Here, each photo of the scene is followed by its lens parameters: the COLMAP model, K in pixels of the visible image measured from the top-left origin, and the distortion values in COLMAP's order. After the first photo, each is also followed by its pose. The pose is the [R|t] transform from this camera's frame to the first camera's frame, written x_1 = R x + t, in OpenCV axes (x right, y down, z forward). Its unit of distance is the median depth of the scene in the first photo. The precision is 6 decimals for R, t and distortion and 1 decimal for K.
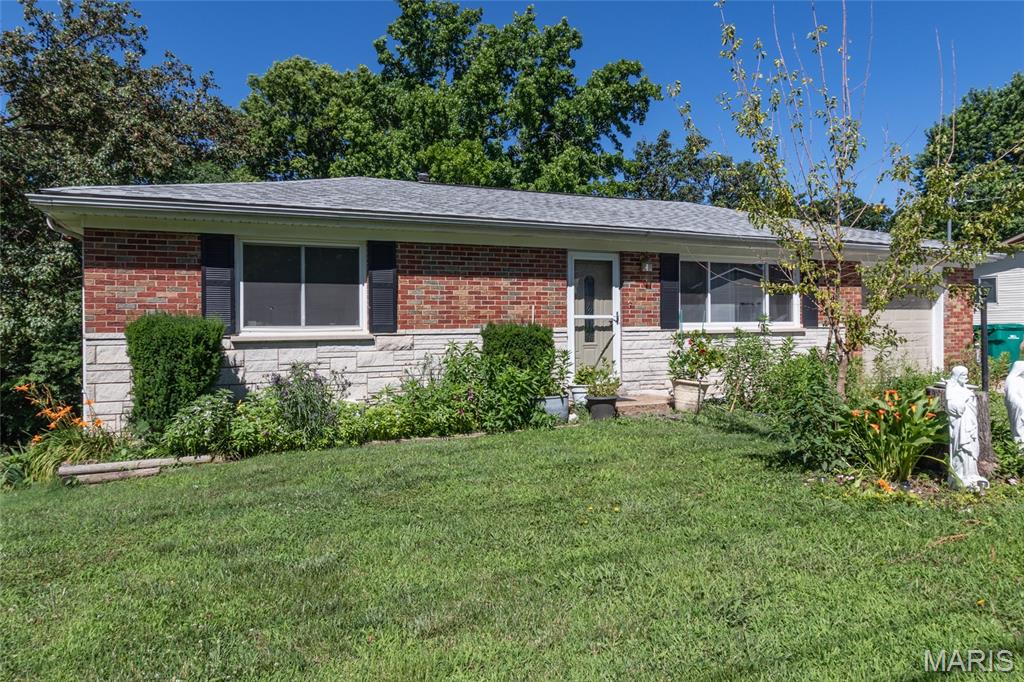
lens RADIAL K [[550.1, 0, 527.5], [0, 550.1, 347.5], [0, 0, 1]] dist [0.003780, -0.004168]
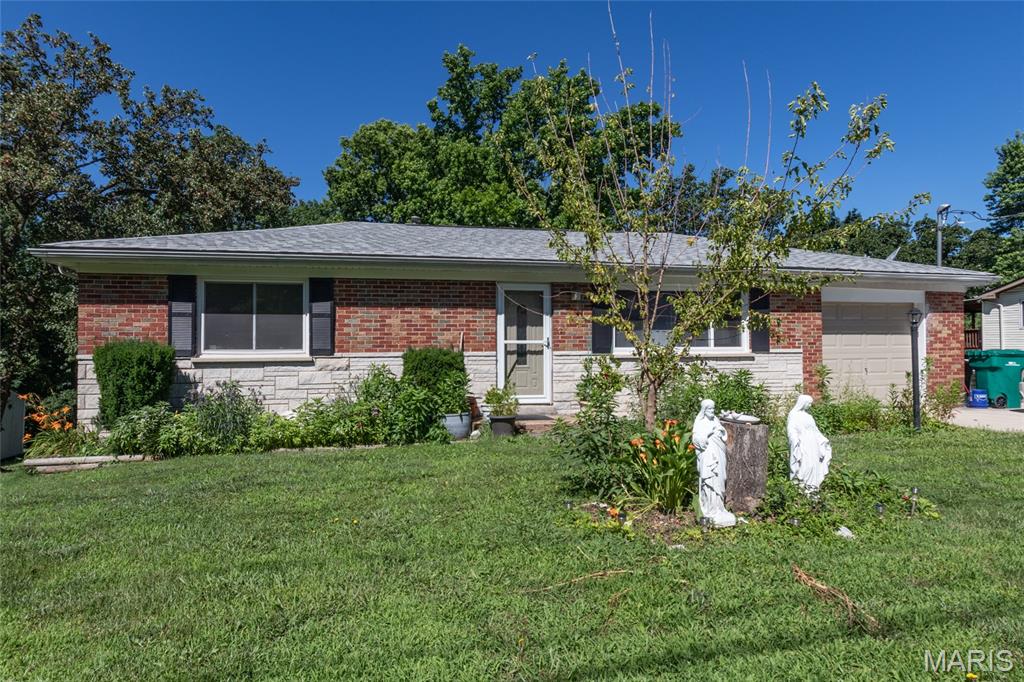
lens RADIAL K [[490.8, 0, 527.1], [0, 490.8, 357.9], [0, 0, 1]] dist [0.004579, -0.004506]
pose [[0.985966, 0.010538, -0.166615, 0.305384], [-0.012471, 0.999866, -0.010561, -0.014430], [0.166482, 0.012491, 0.985965, 0.034408]]
